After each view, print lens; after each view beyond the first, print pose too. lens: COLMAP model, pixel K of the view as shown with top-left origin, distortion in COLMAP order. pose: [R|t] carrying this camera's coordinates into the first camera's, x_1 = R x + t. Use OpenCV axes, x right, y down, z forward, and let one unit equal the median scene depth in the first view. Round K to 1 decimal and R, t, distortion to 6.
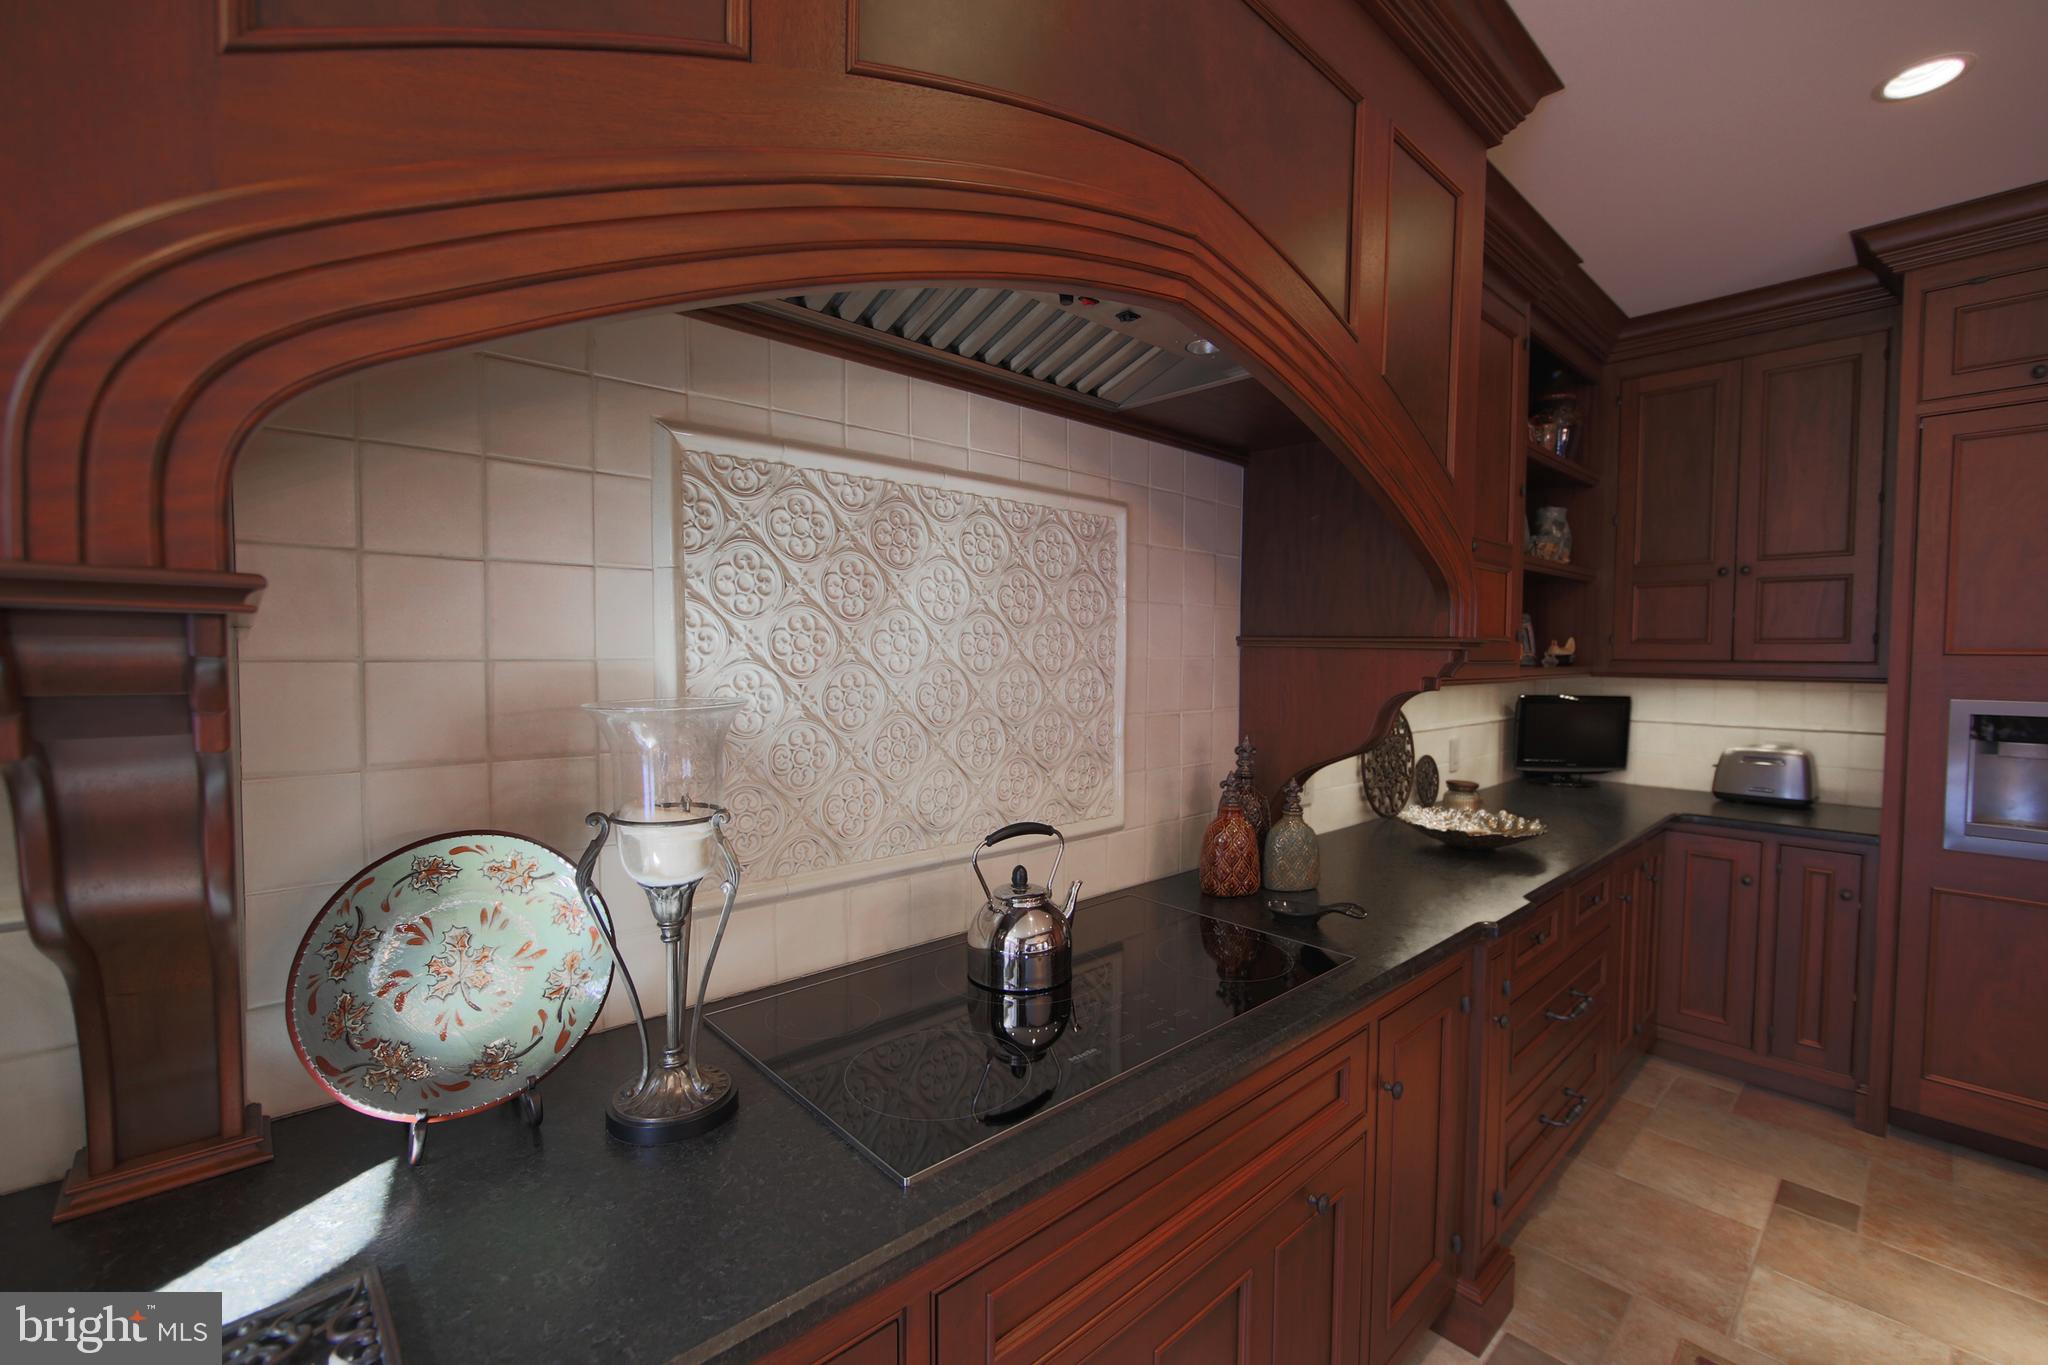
lens RADIAL K [[855.0, 0, 1024.0], [0, 855.0, 682.5], [0, 0, 1]] dist [-0.012161, 0.001210]
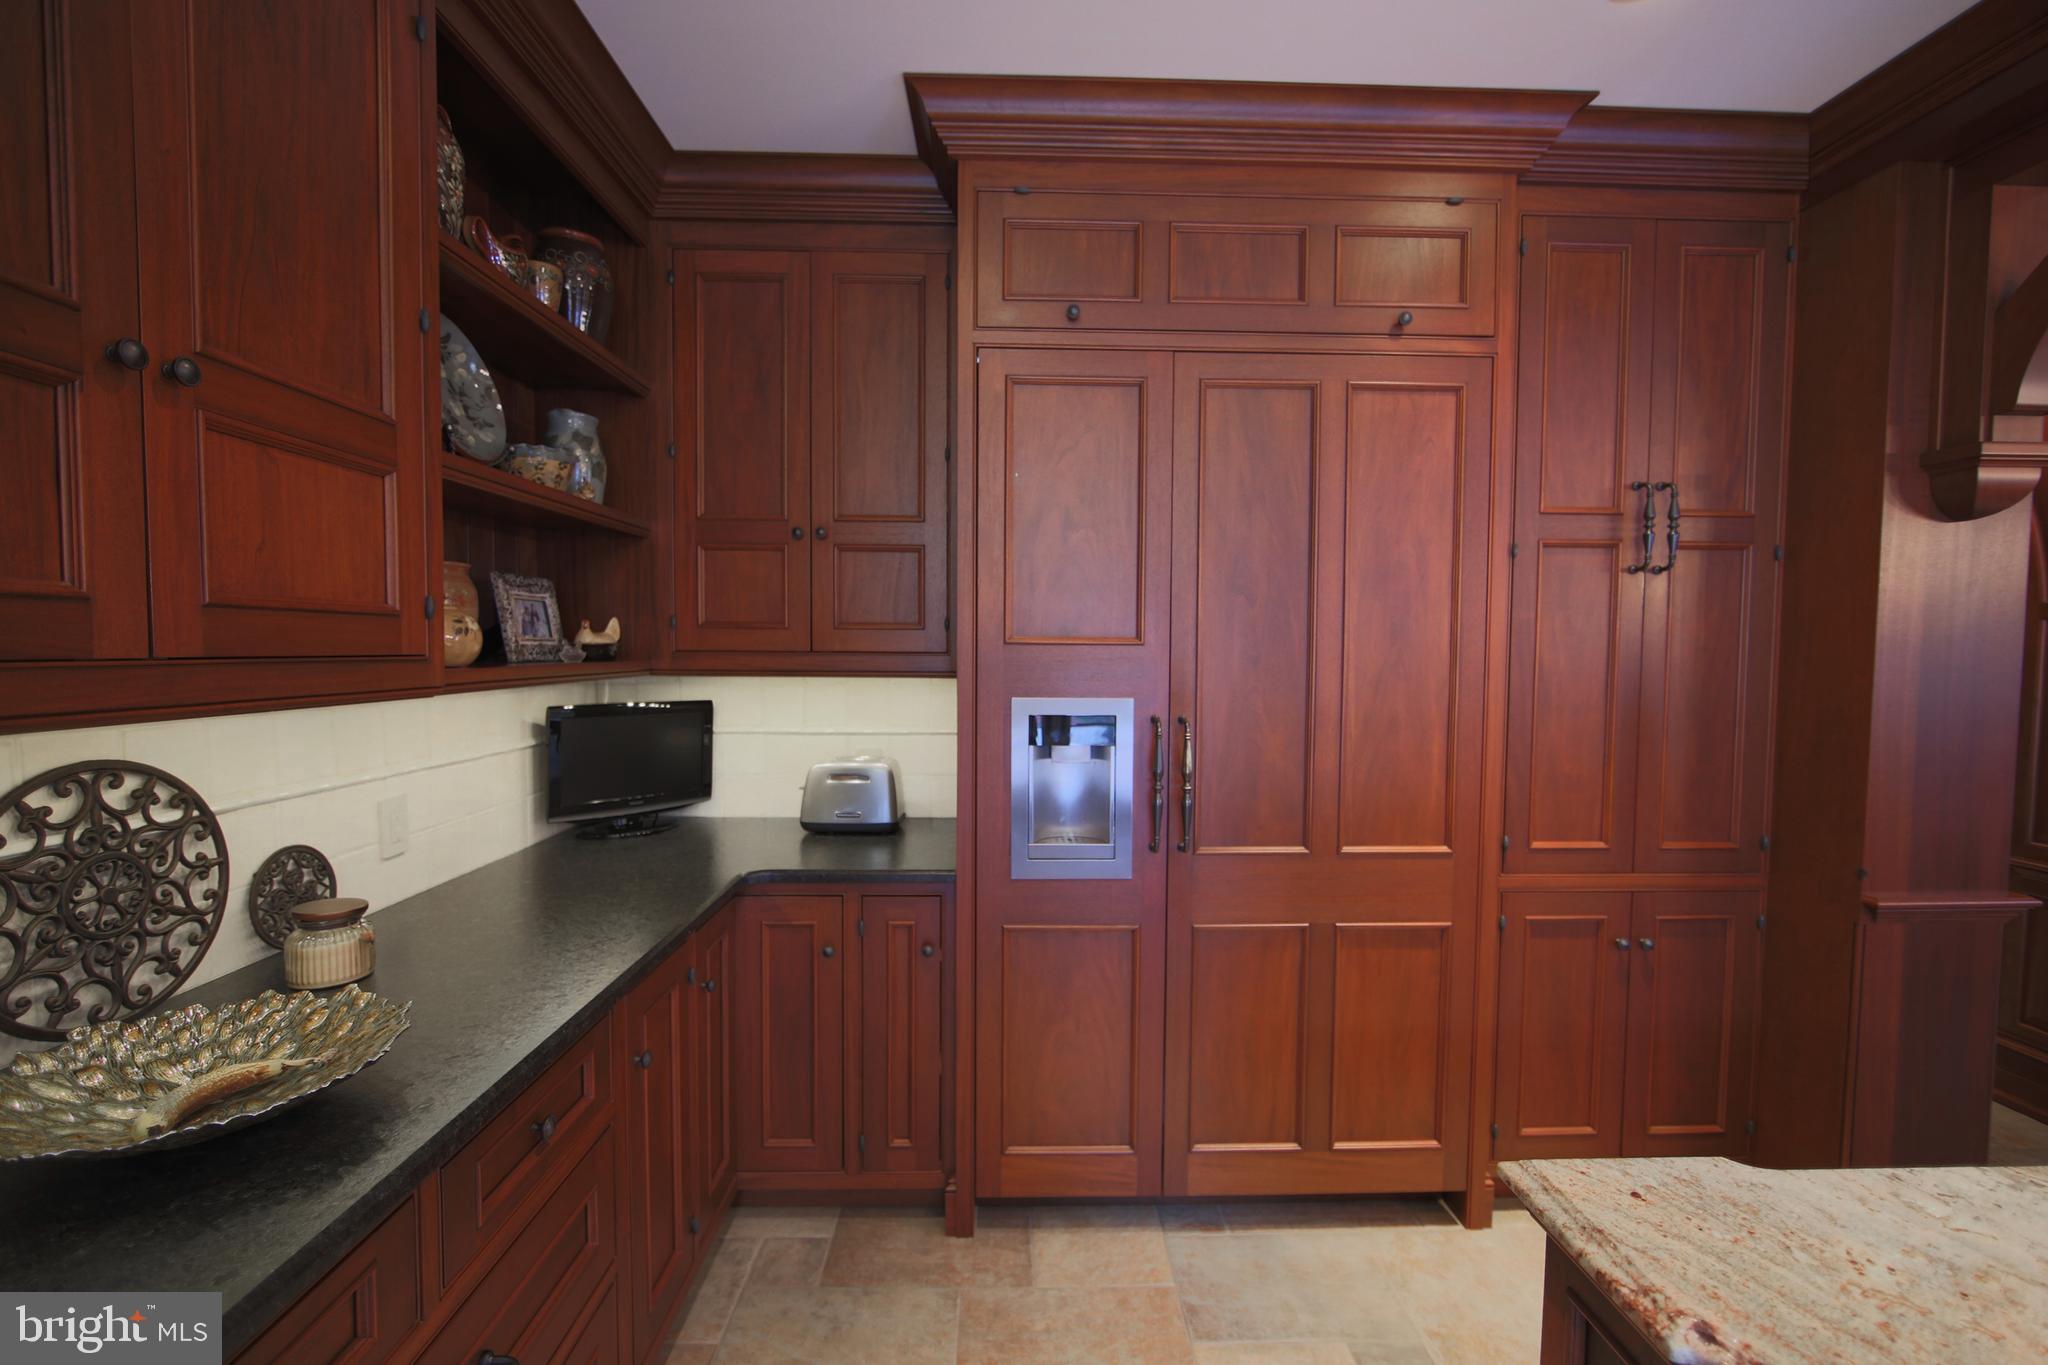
lens RADIAL K [[855.0, 0, 1024.0], [0, 855.0, 682.5], [0, 0, 1]] dist [-0.012161, 0.001210]
pose [[0.651841, -0.034643, 0.757564, 0.459975], [0.027168, 0.999382, 0.022325, -0.011787], [-0.757869, 0.006030, 0.652379, 0.433249]]
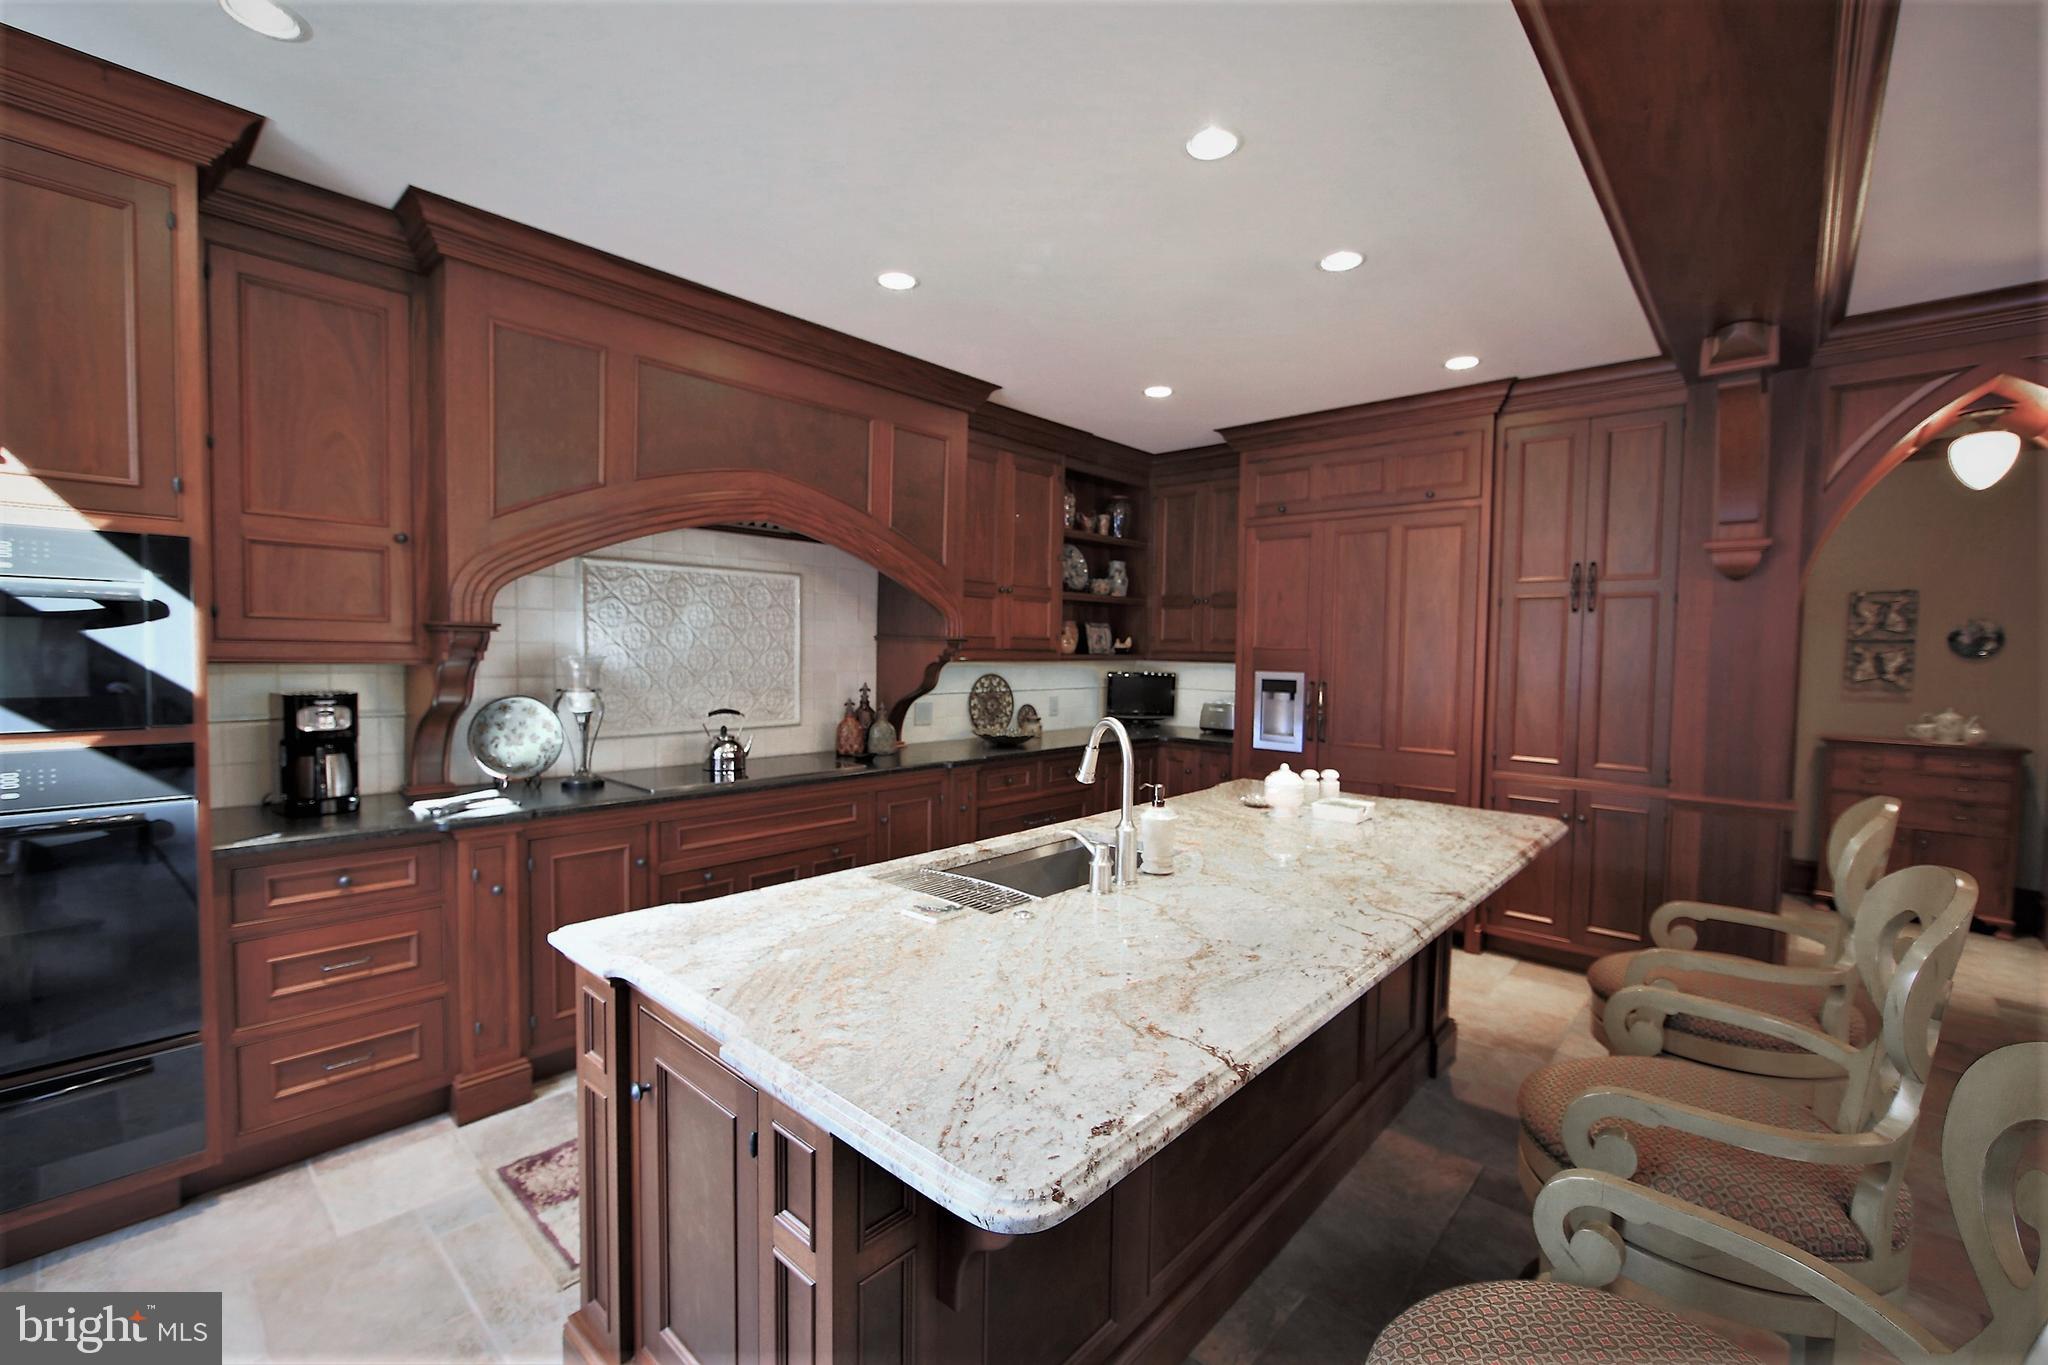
lens RADIAL K [[855.0, 0, 1024.0], [0, 855.0, 682.5], [0, 0, 1]] dist [-0.012161, 0.001210]
pose [[0.995657, 0.004731, 0.092974, 0.363775], [-0.005293, 0.999969, 0.005800, 0.037339], [-0.092944, -0.006267, 0.995652, -0.906538]]
